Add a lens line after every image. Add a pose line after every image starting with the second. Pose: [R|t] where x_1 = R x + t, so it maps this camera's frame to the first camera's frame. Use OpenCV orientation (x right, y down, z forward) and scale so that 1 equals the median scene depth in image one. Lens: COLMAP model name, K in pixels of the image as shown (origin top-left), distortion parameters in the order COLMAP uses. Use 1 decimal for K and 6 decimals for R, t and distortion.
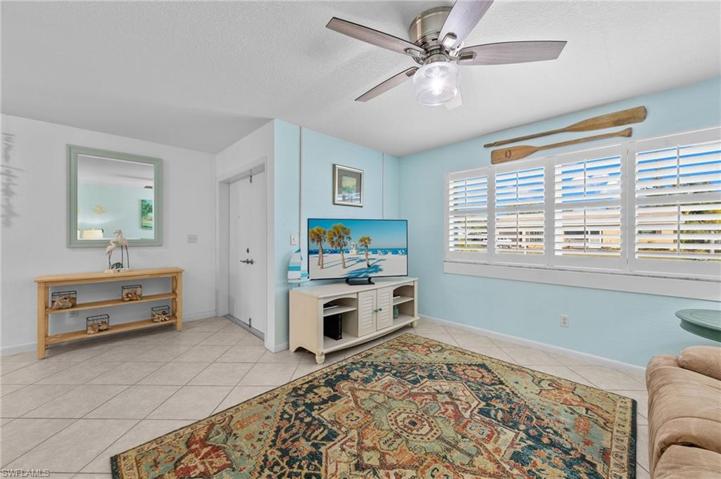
lens RADIAL K [[275.9, 0, 363.6], [0, 275.9, 239.8], [0, 0, 1]] dist [0.003763, 0.000113]
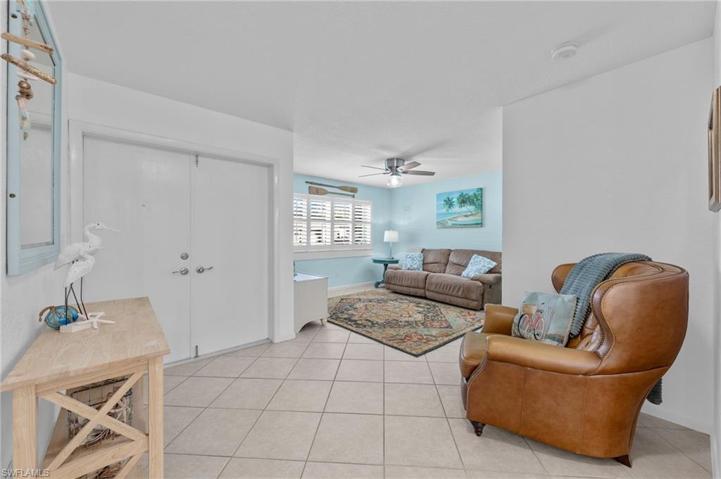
lens RADIAL K [[275.9, 0, 362.8], [0, 275.9, 236.9], [0, 0, 1]] dist [0.003763, 0.000113]
pose [[0.070523, -0.005983, 0.997492, -1.645281], [0.012923, 0.999904, 0.005084, -0.010763], [-0.997426, 0.012532, 0.070593, 0.729372]]
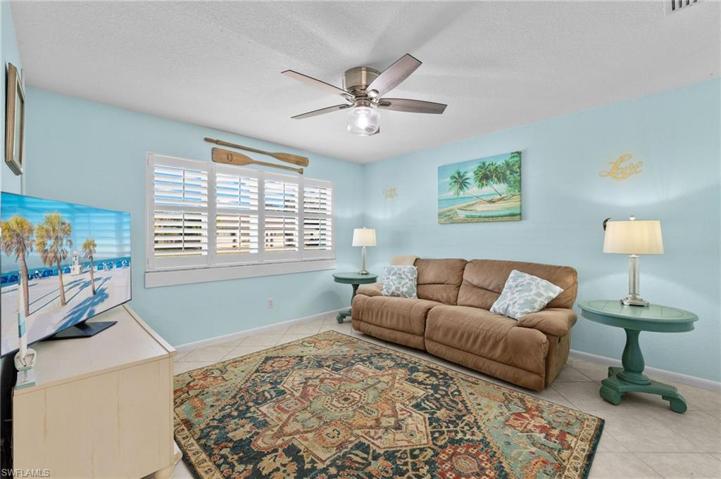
lens RADIAL K [[302.5, 0, 362.1], [0, 302.5, 235.4], [0, 0, 1]] dist [0.001899, -0.000447]
pose [[0.004061, 0.003797, 0.999985, -0.764231], [0.018980, 0.999812, -0.003874, -0.006598], [-0.999812, 0.018995, 0.003989, 0.649779]]
